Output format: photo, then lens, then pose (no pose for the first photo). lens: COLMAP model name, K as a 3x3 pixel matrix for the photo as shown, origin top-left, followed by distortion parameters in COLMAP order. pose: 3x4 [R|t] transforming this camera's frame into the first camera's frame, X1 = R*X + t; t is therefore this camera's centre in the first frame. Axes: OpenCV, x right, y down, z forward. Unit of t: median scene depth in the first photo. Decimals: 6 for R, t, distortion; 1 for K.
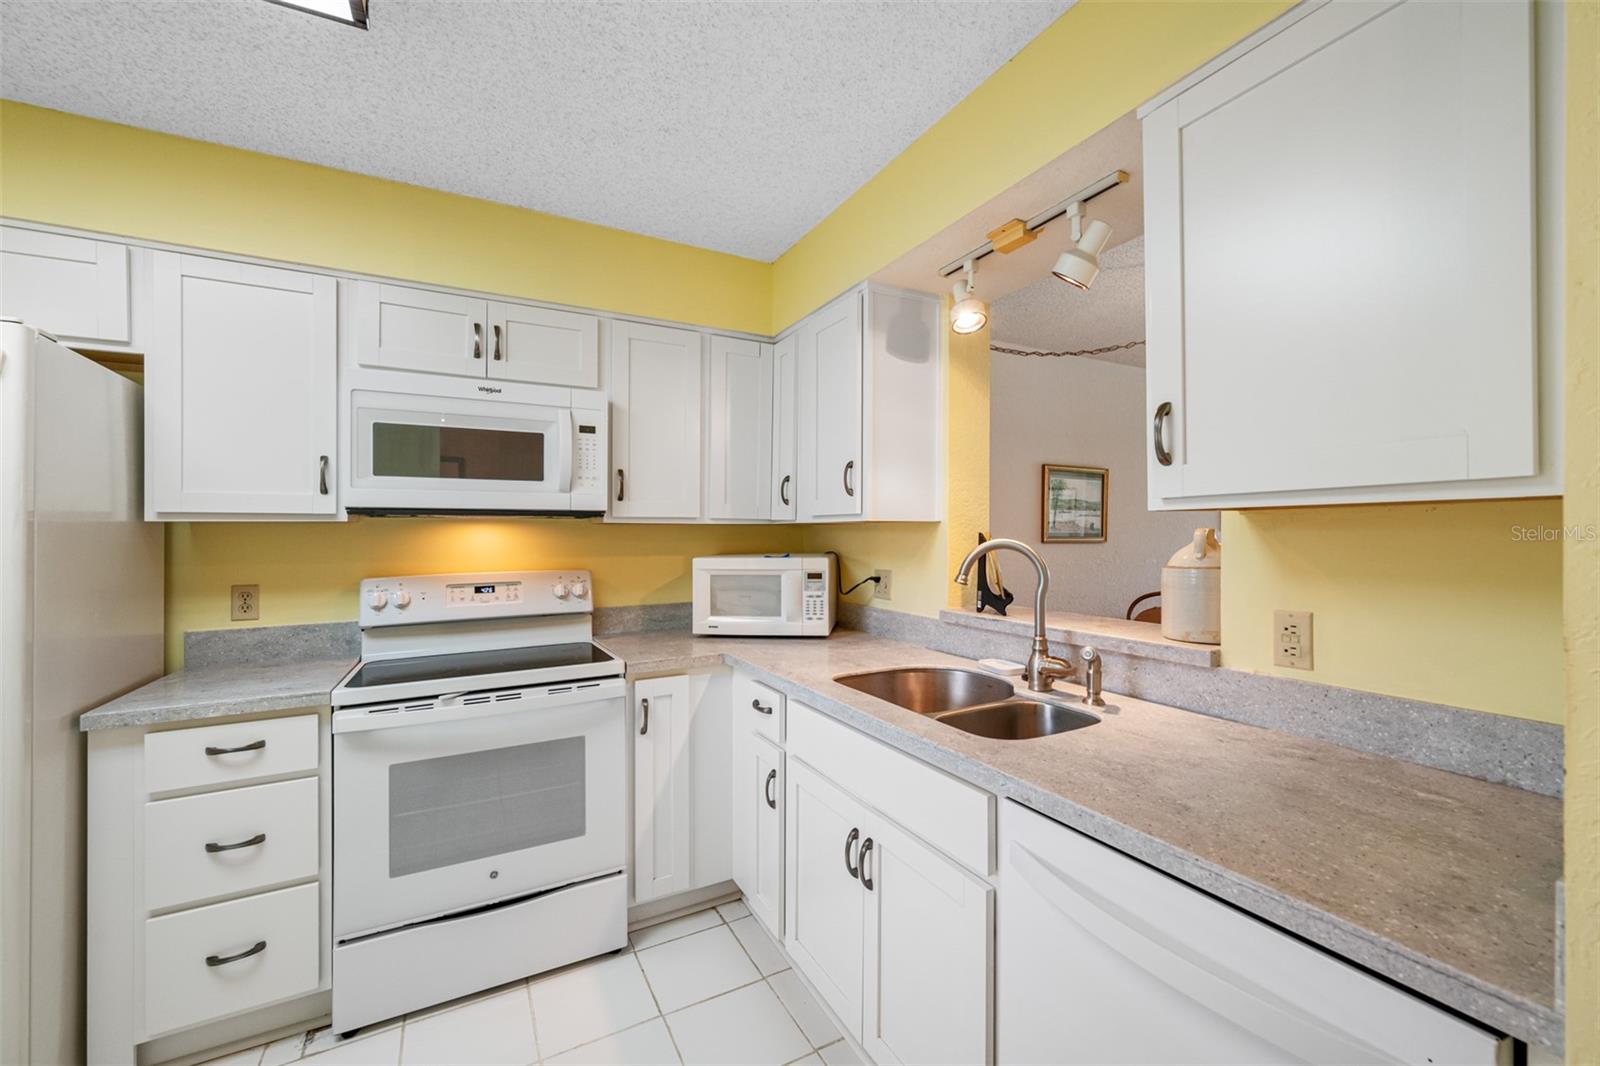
lens RADIAL K [[643.1, 0, 795.6], [0, 643.1, 532.7], [0, 0, 1]] dist [-0.002502, -0.000220]
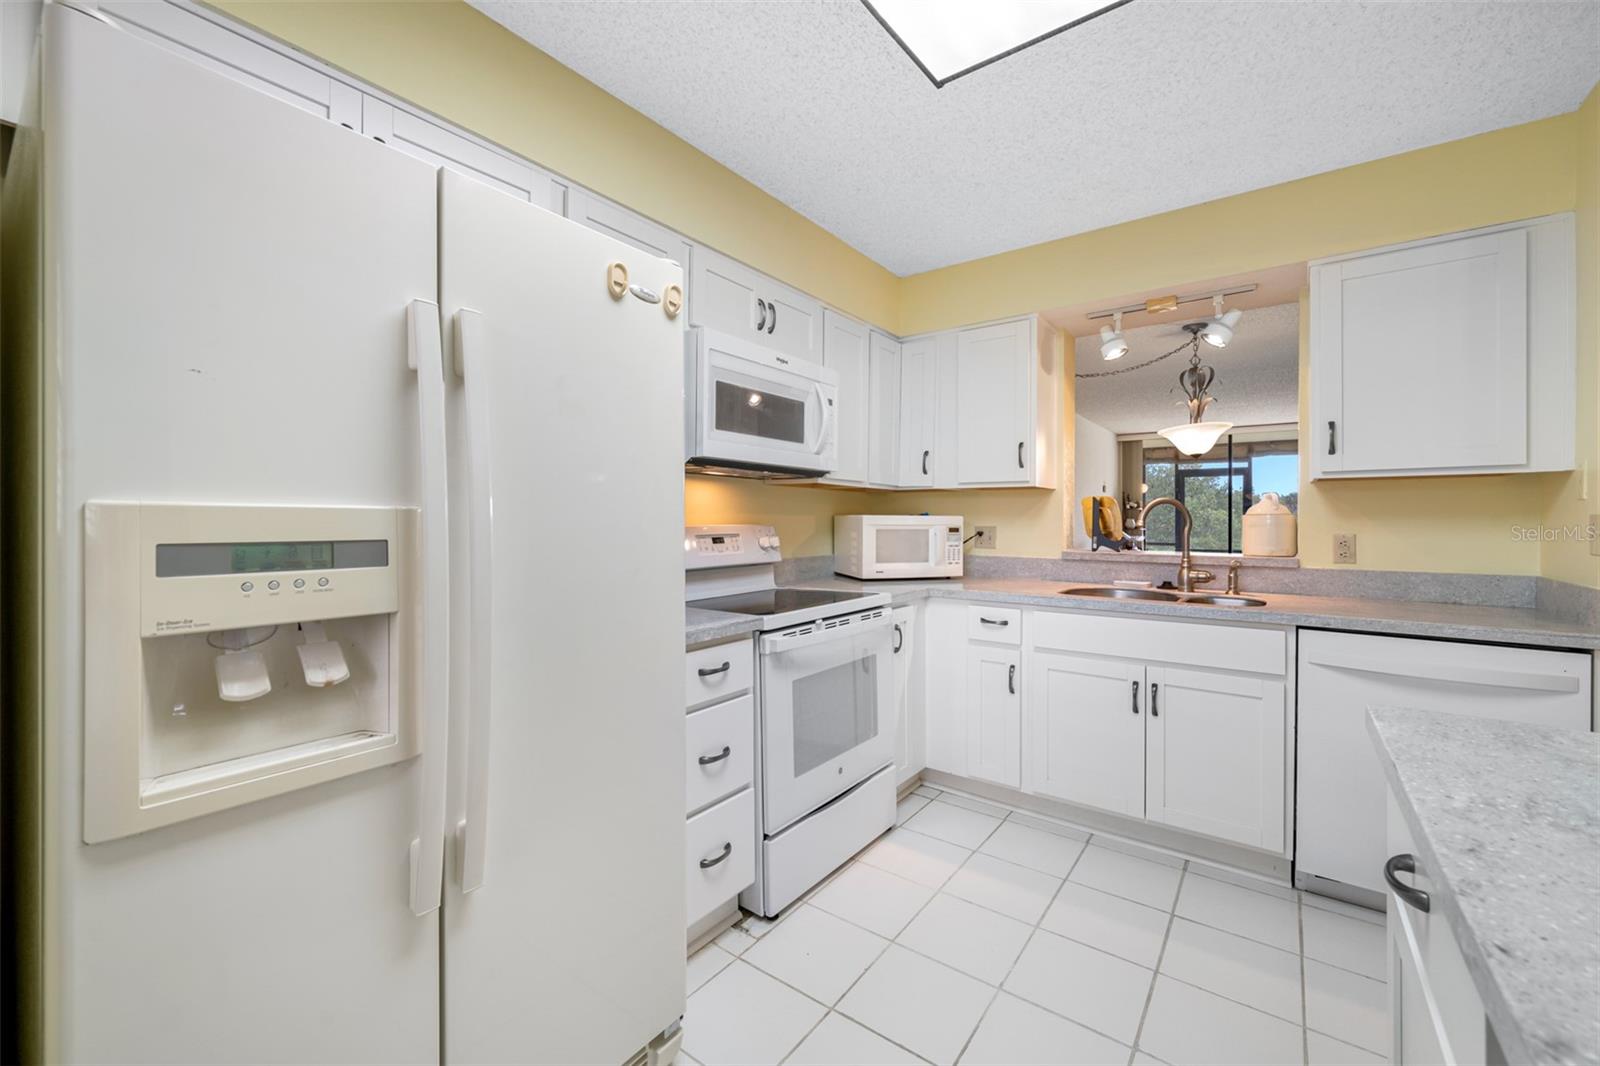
lens RADIAL K [[642.8, 0, 791.3], [0, 642.8, 517.9], [0, 0, 1]] dist [-0.001963, -0.000131]
pose [[0.912127, 0.011726, 0.409739, -0.975791], [-0.010920, 0.999931, -0.004309, 0.064363], [-0.409762, -0.000544, 0.912192, -0.047376]]
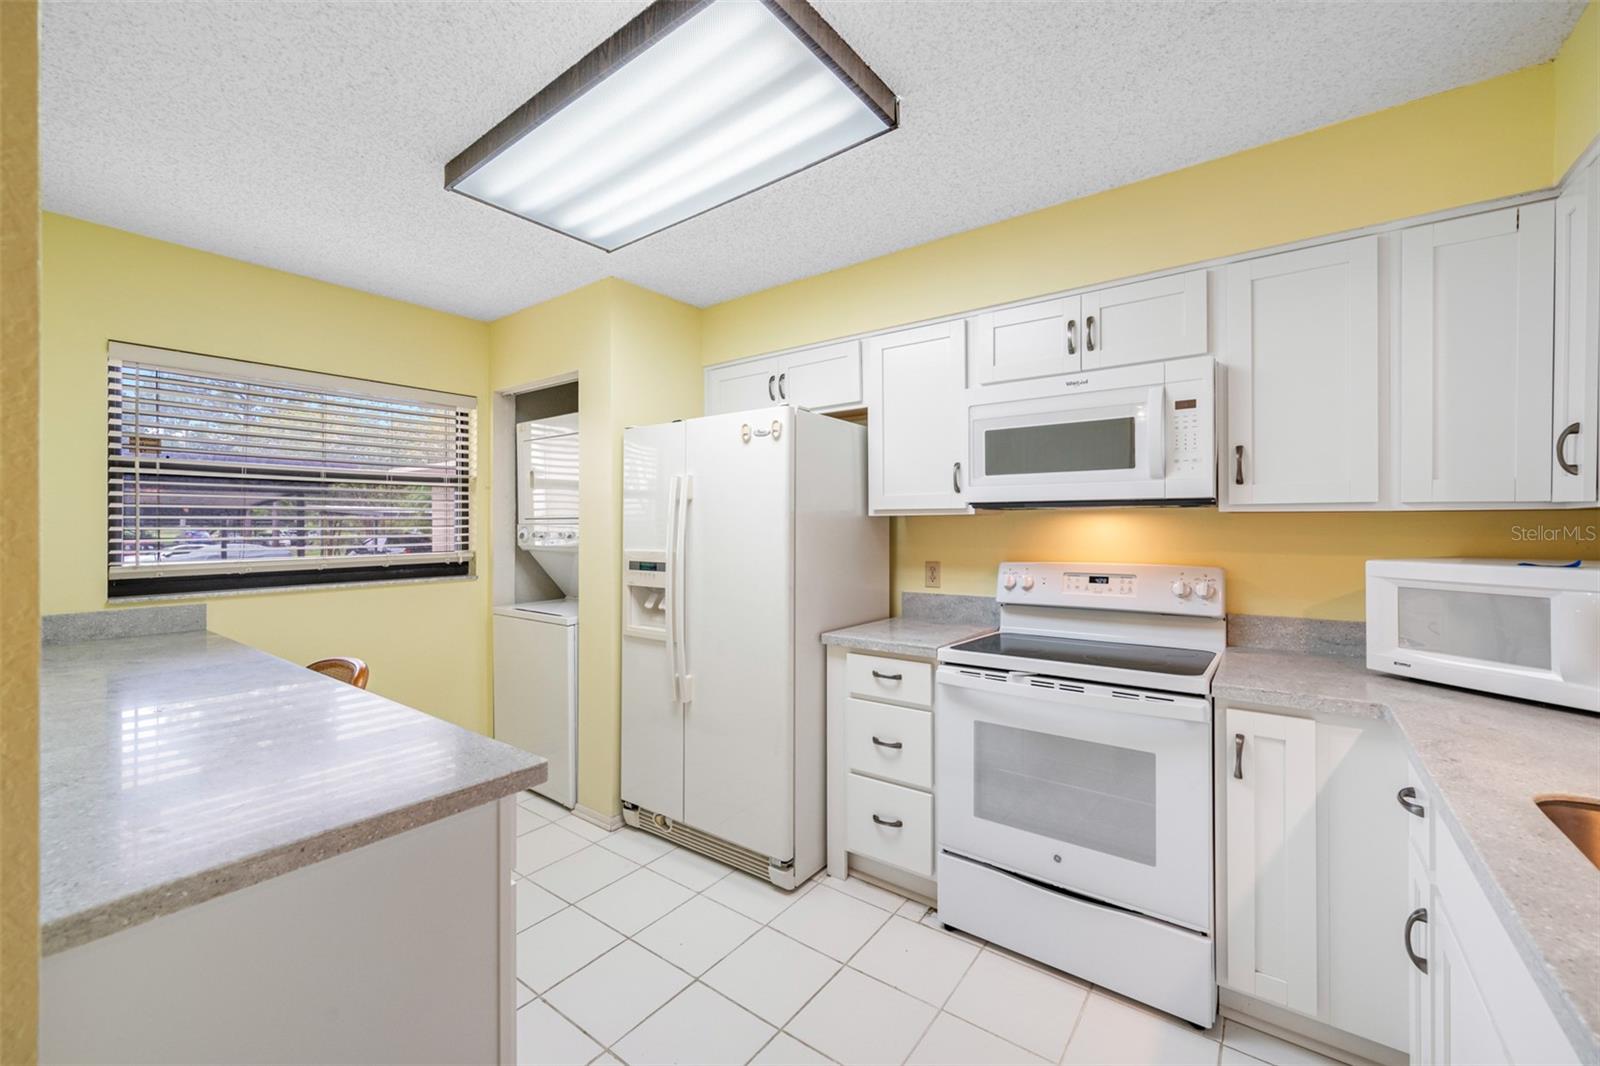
lens RADIAL K [[626.4, 0, 804.6], [0, 626.4, 519.0], [0, 0, 1]] dist [-0.001378, -0.000119]
pose [[0.429143, -0.004410, -0.903226, 0.243907], [0.001241, 0.999990, -0.004293, -0.003621], [0.903236, 0.000721, 0.429144, 0.196253]]
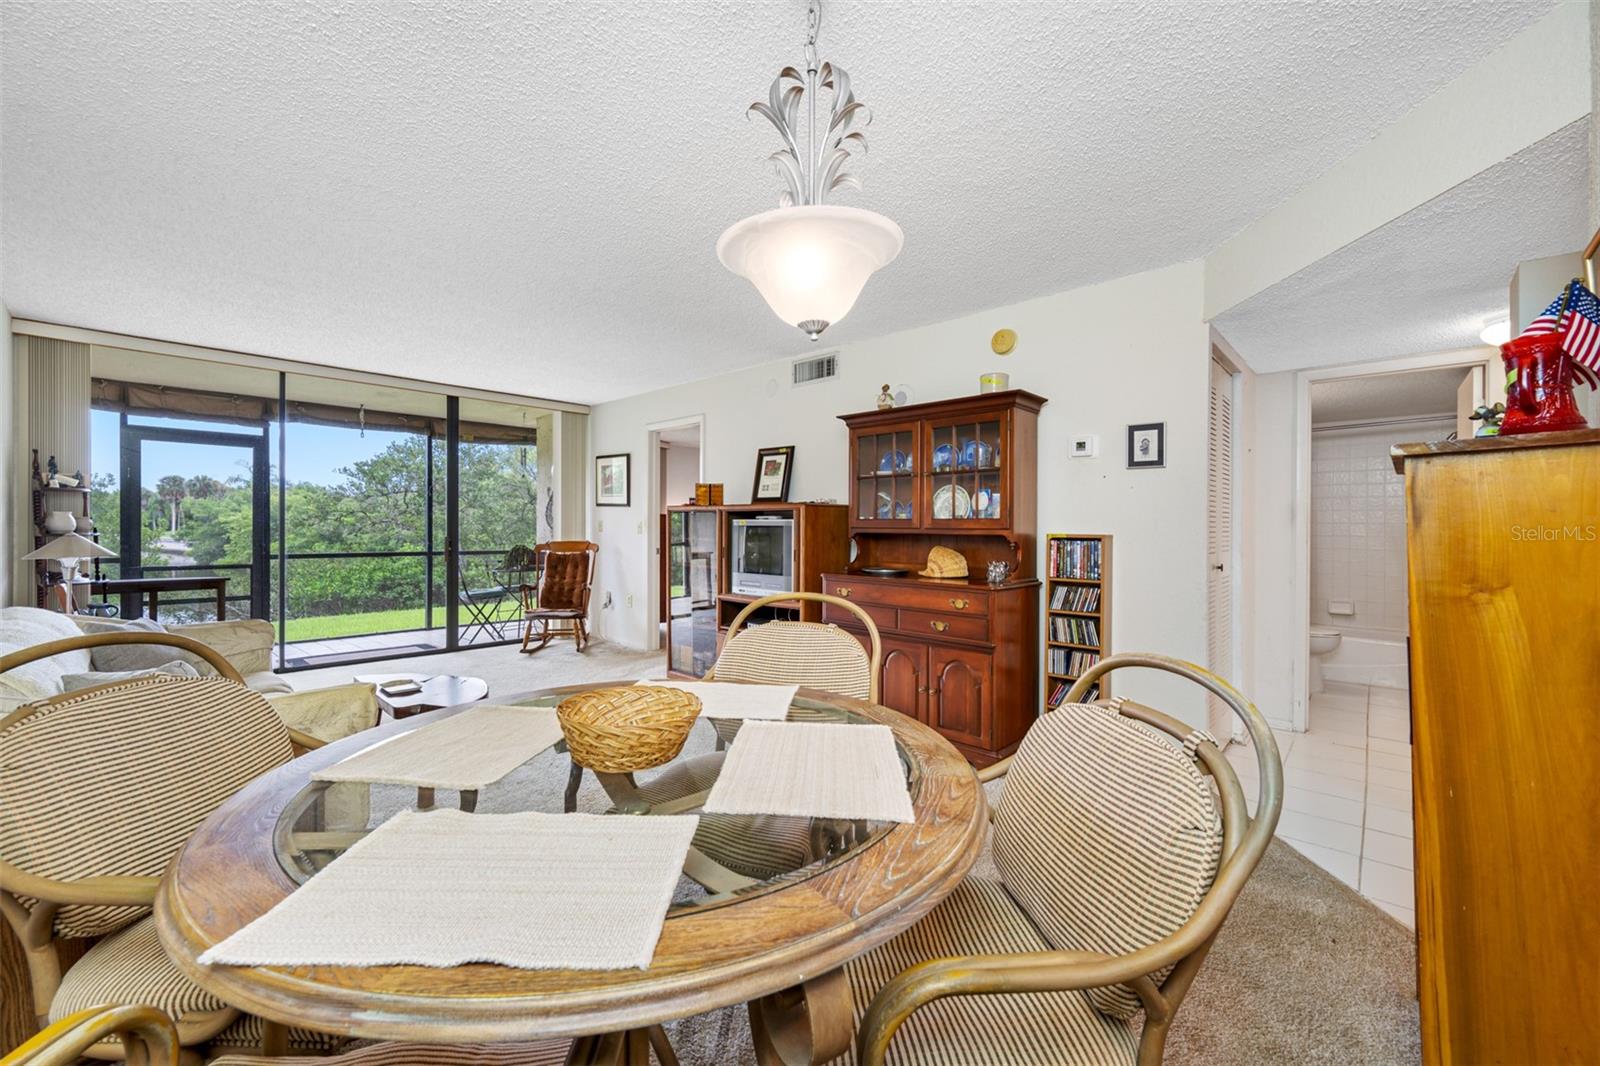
lens RADIAL K [[647.4, 0, 800.0], [0, 647.4, 533.0], [0, 0, 1]] dist [0.000628, 0.000050]
pose [[-0.314671, -0.007015, 0.949175, 0.289488], [-0.004833, 0.999972, 0.005788, 0.075051], [-0.949189, -0.002766, -0.314696, 1.484156]]
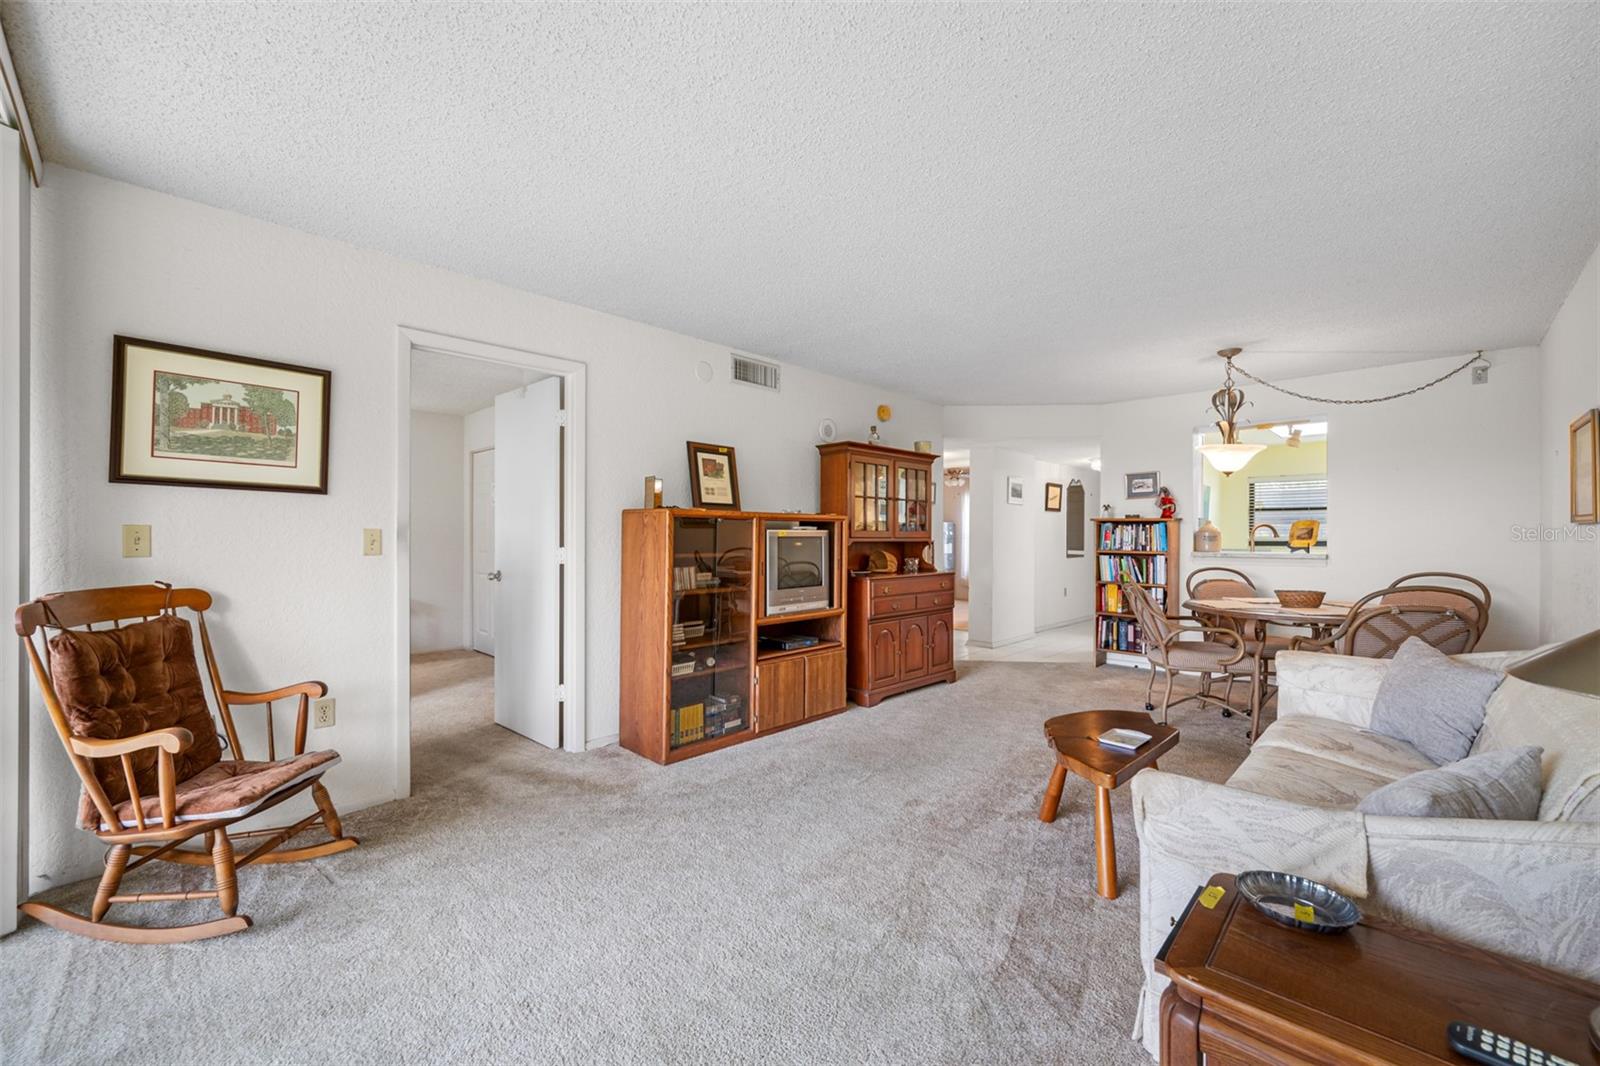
lens RADIAL K [[645.2, 0, 798.8], [0, 645.2, 536.3], [0, 0, 1]] dist [-0.000242, 0.000060]
pose [[-0.955450, 0.001268, -0.295149, 2.985527], [-0.000247, 0.999987, 0.005093, 0.052518], [0.295151, 0.004939, -0.955438, 2.883105]]
